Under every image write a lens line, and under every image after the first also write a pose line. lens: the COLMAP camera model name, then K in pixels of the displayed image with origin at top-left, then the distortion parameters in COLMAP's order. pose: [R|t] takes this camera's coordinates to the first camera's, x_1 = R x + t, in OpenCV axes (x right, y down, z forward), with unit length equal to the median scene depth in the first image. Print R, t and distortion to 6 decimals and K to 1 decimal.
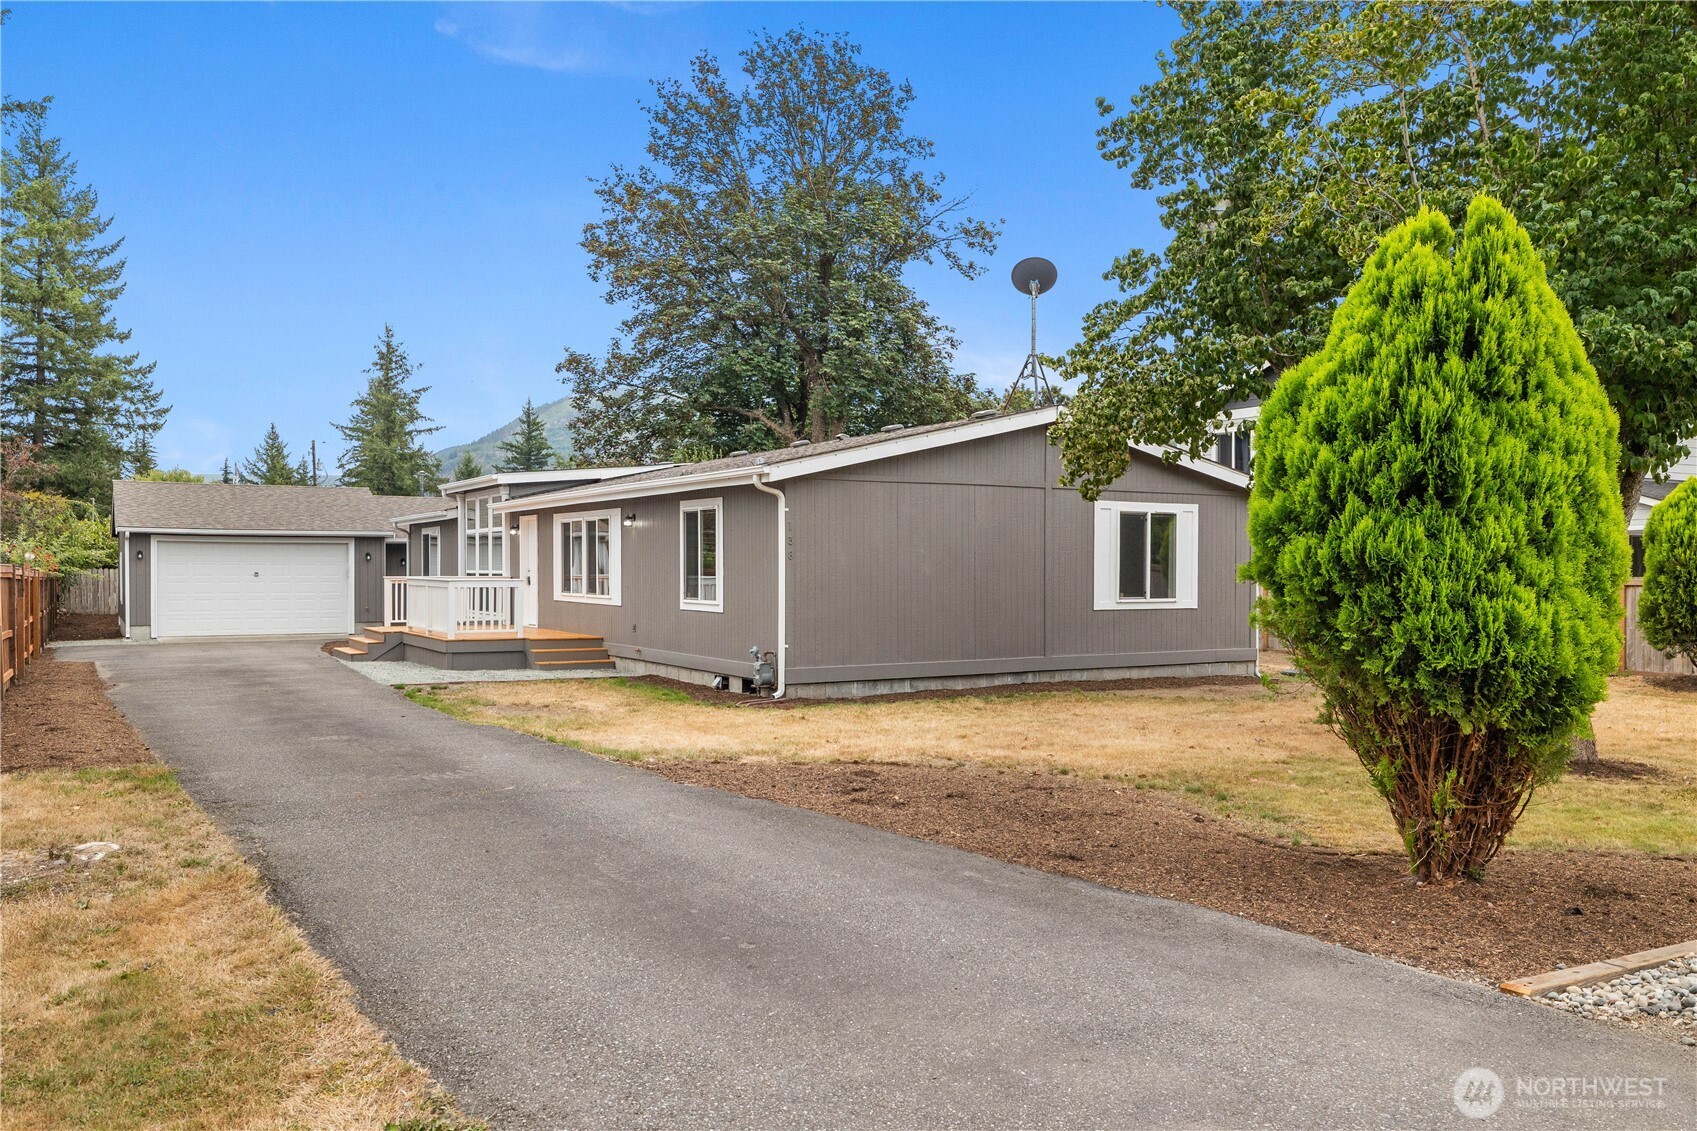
lens RADIAL K [[1305.8, 0, 844.6], [0, 1305.8, 568.4], [0, 0, 1]] dist [0.004042, -0.001731]
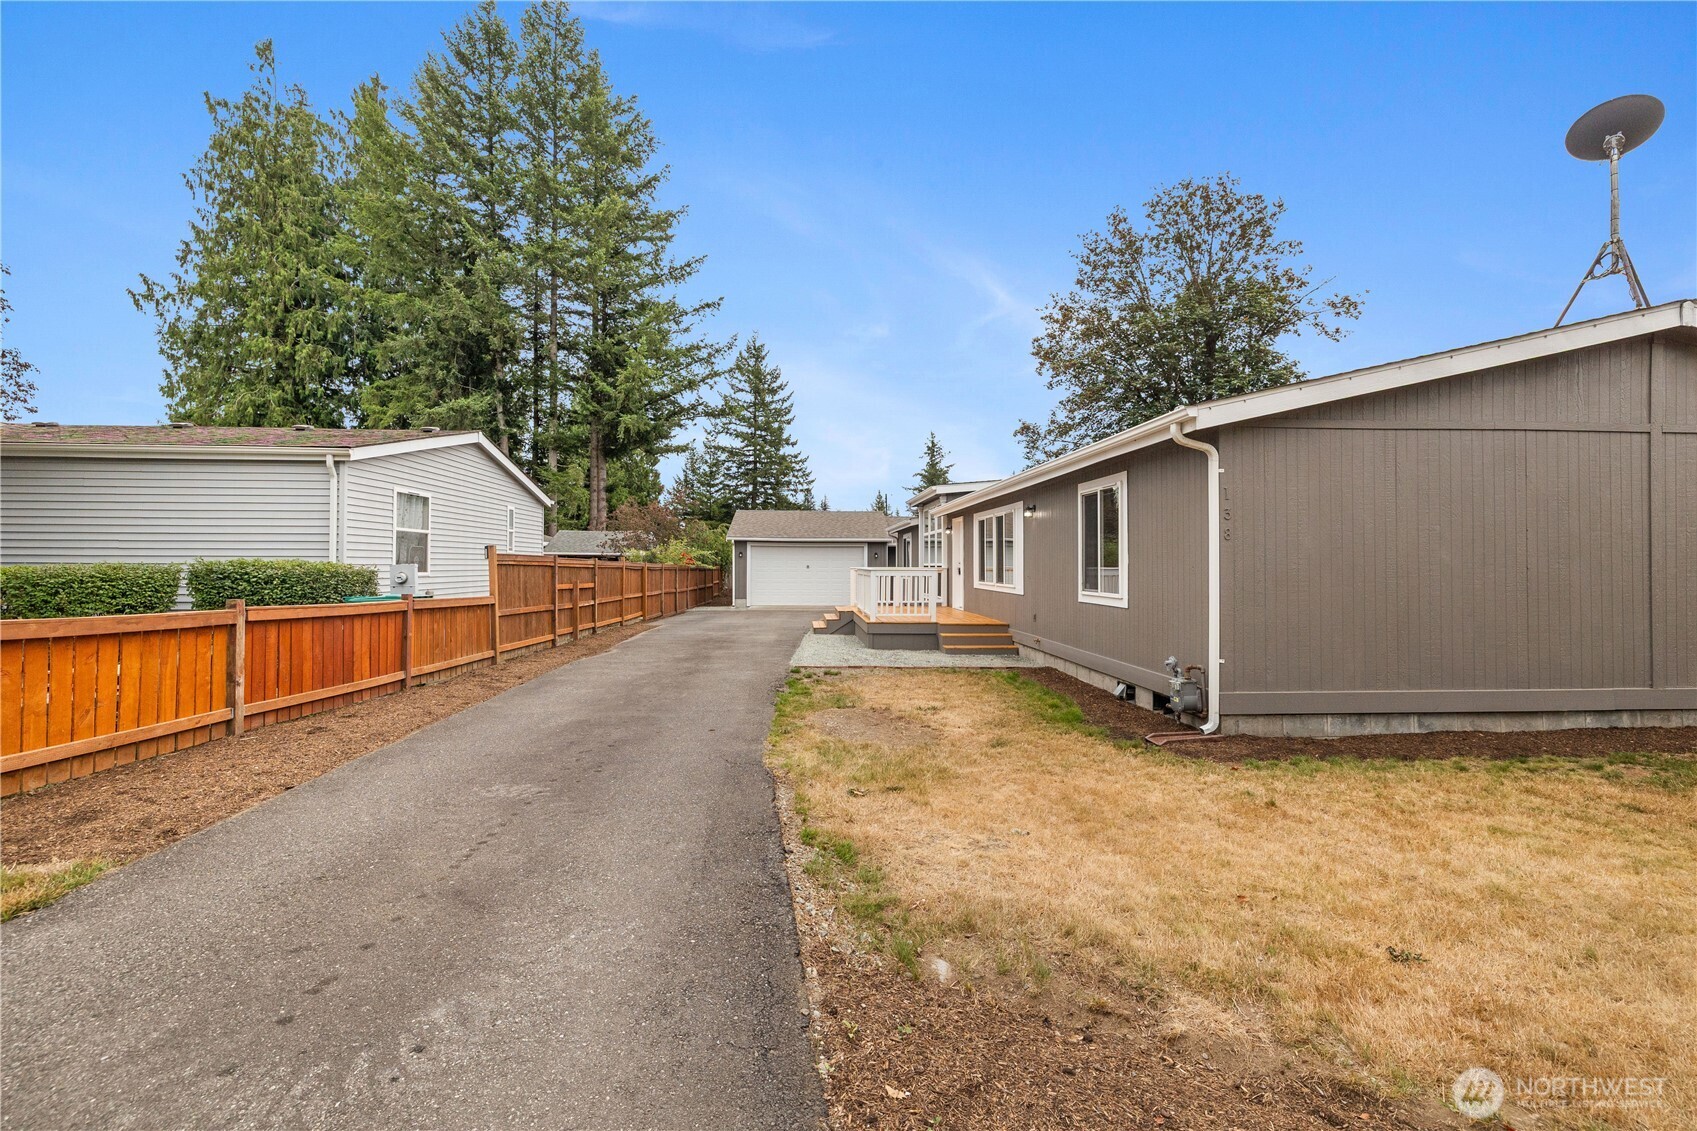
lens RADIAL K [[720.6, 0, 841.3], [0, 720.6, 557.5], [0, 0, 1]] dist [-0.000466, -0.000300]
pose [[0.888715, -0.002984, -0.458450, -0.022403], [-0.003076, 0.999918, -0.012471, 0.003818], [0.458450, 0.012493, 0.888633, 0.254439]]
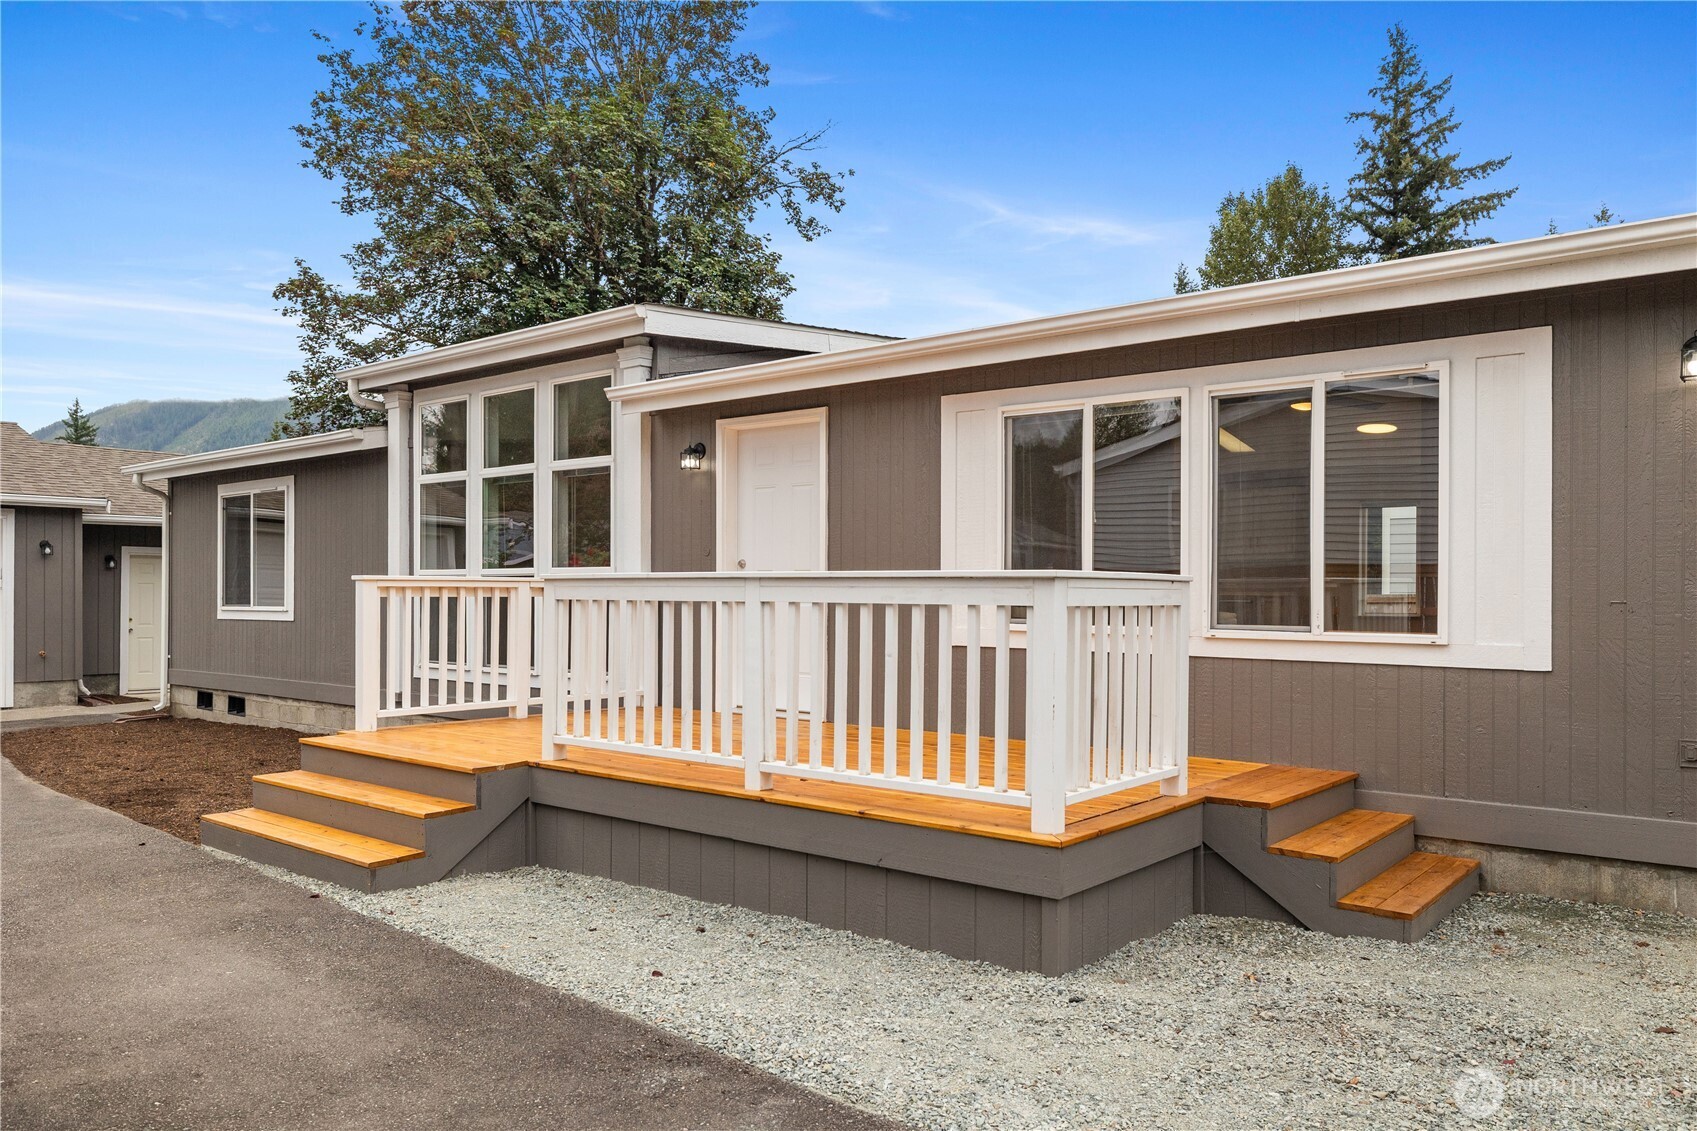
lens RADIAL K [[1204.6, 0, 852.8], [0, 1204.6, 600.3], [0, 0, 1]] dist [-0.044459, 0.060259]
pose [[0.937809, 0.005357, 0.347109, -0.242528], [-0.006461, 0.999977, 0.002023, 0.007939], [-0.347090, -0.004140, 0.937823, 0.486813]]
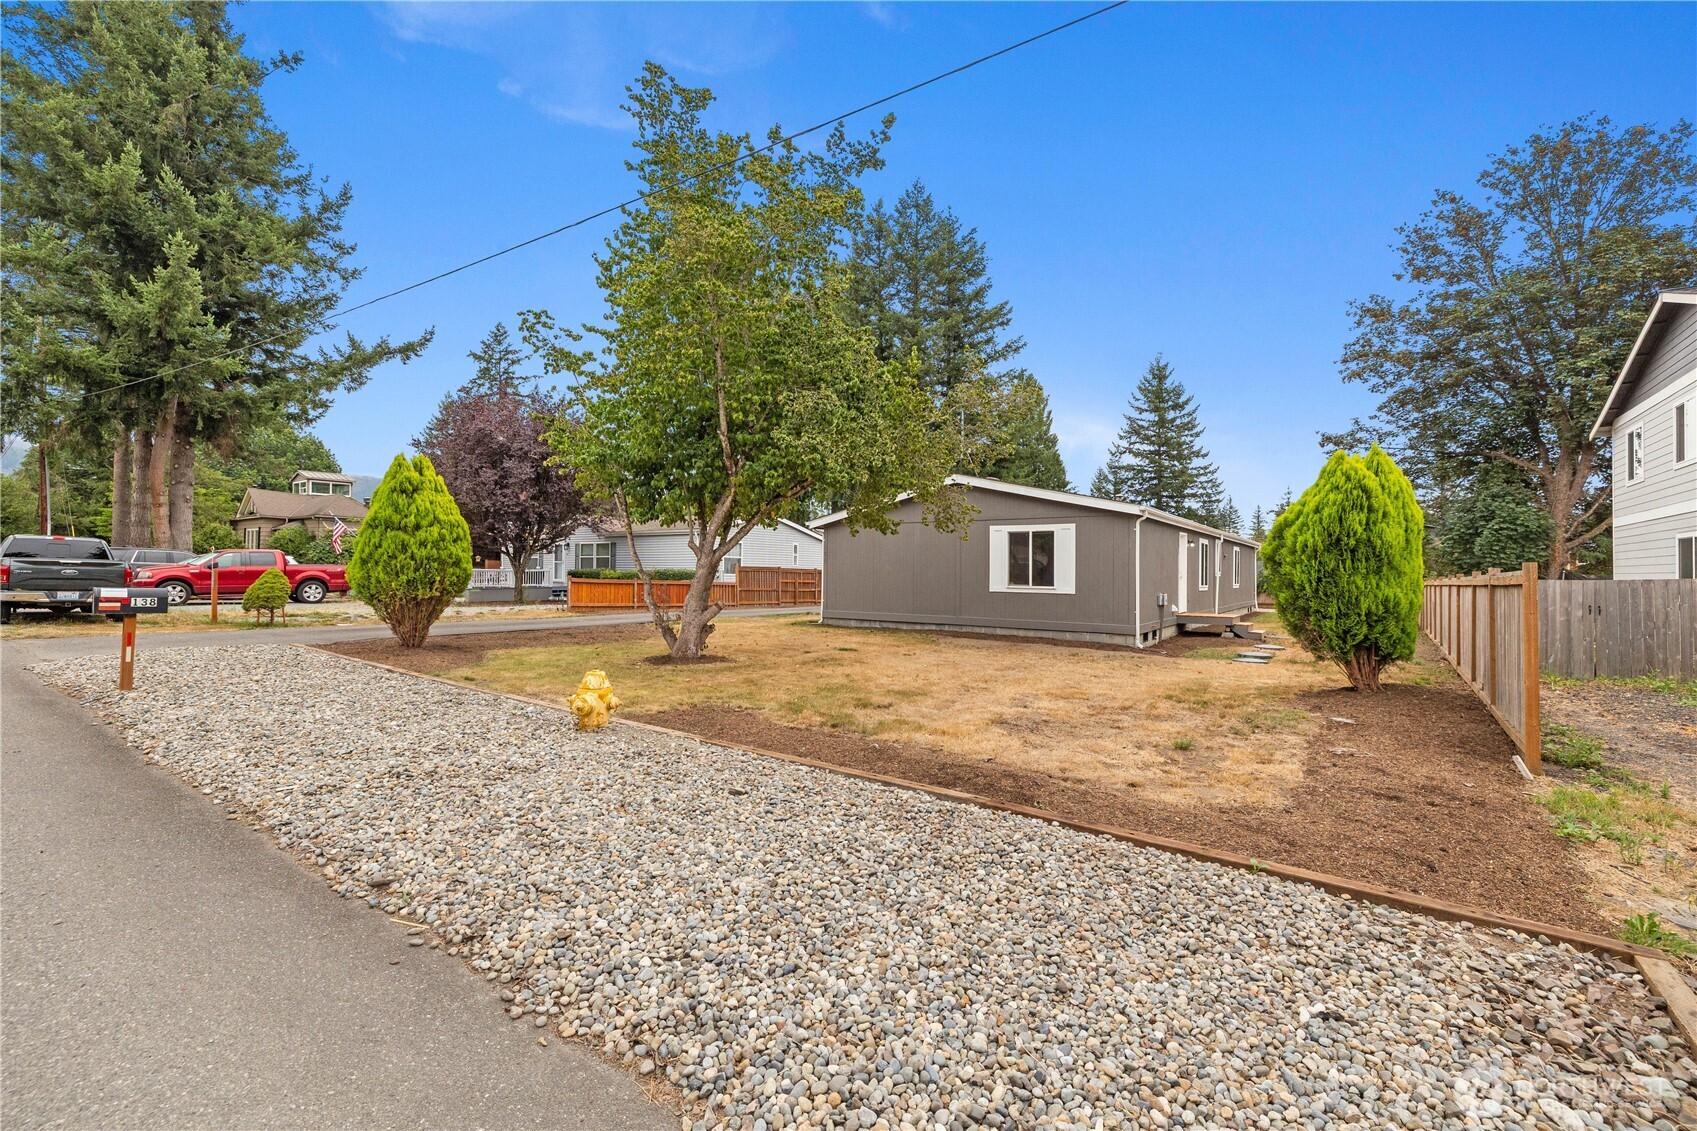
lens RADIAL K [[720.6, 0, 841.3], [0, 720.6, 557.5], [0, 0, 1]] dist [-0.000466, -0.000300]
pose [[0.397347, -0.016369, -0.917522, 0.513441], [-0.011468, 0.999674, -0.022802, 0.006083], [0.917597, 0.019582, 0.397030, 0.244249]]
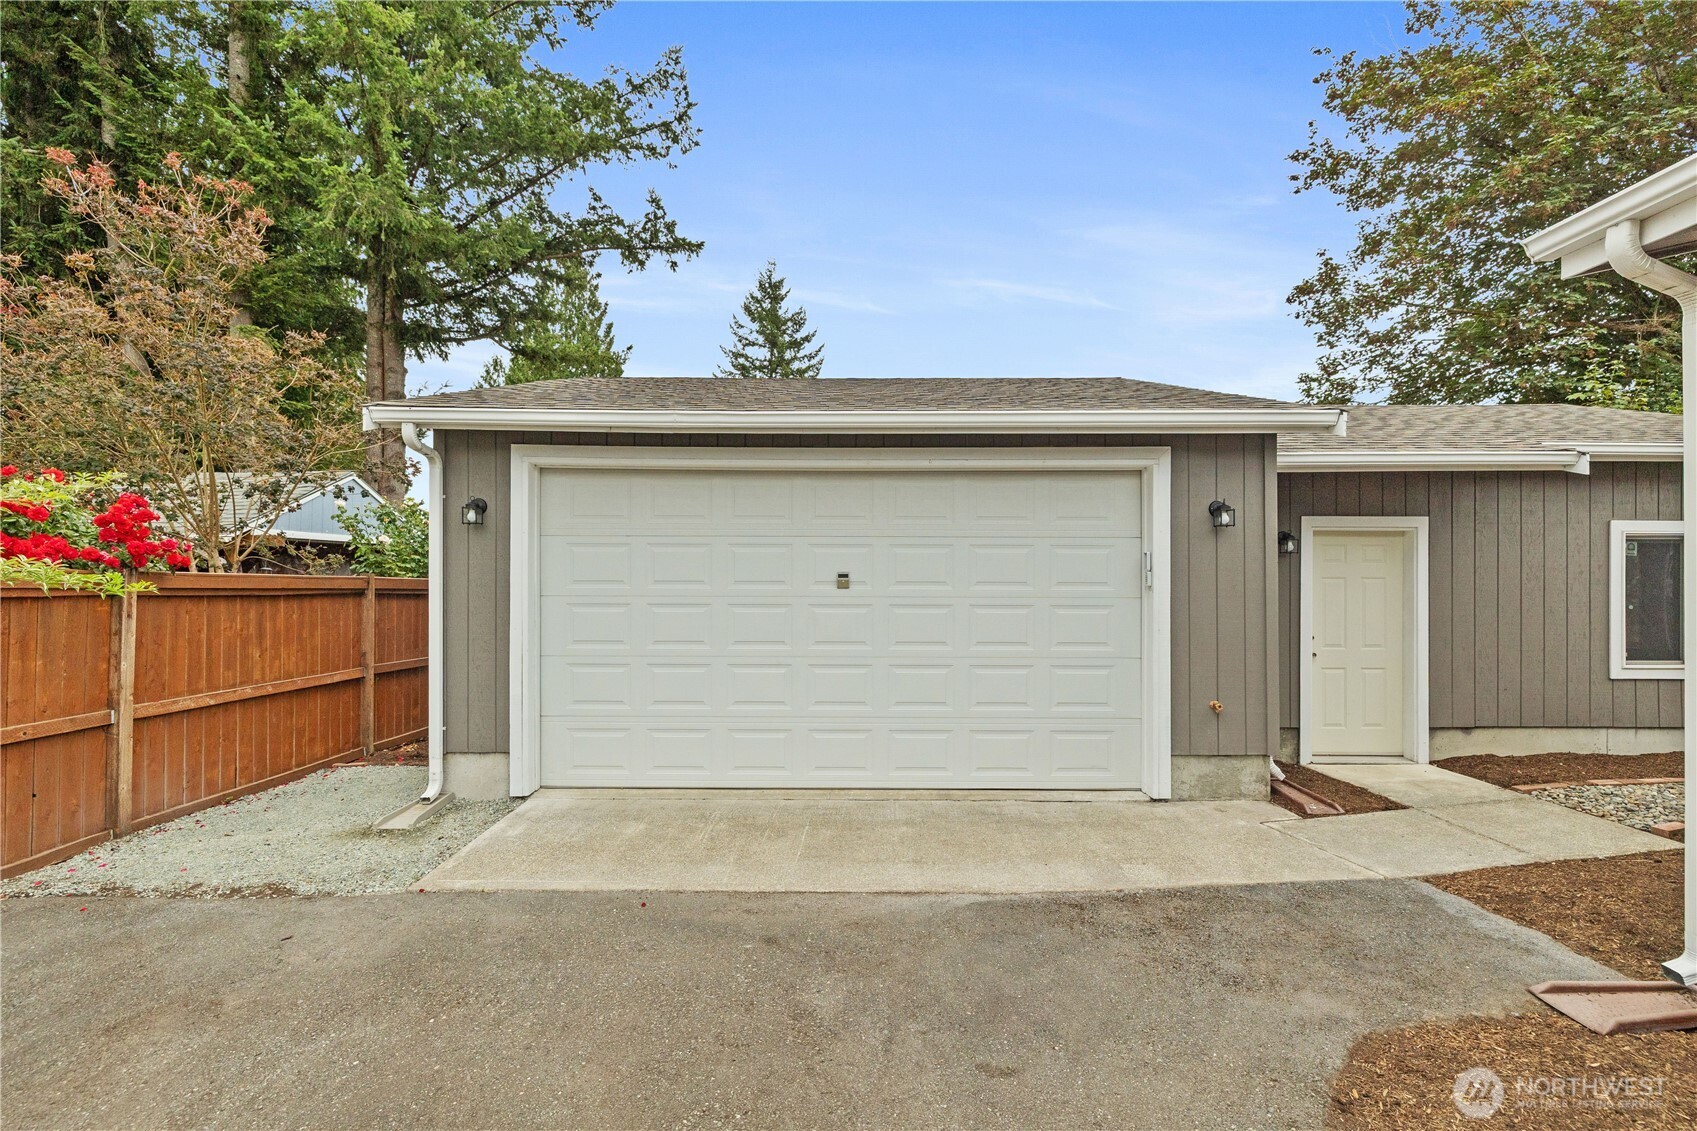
lens RADIAL K [[728.2, 0, 841.3], [0, 728.2, 585.4], [0, 0, 1]] dist [-0.000267, -0.000185]
pose [[0.864973, 0.002571, -0.501812, -0.365125], [-0.003824, 0.999992, -0.001468, 0.006475], [0.501804, 0.003189, 0.864976, 0.848309]]
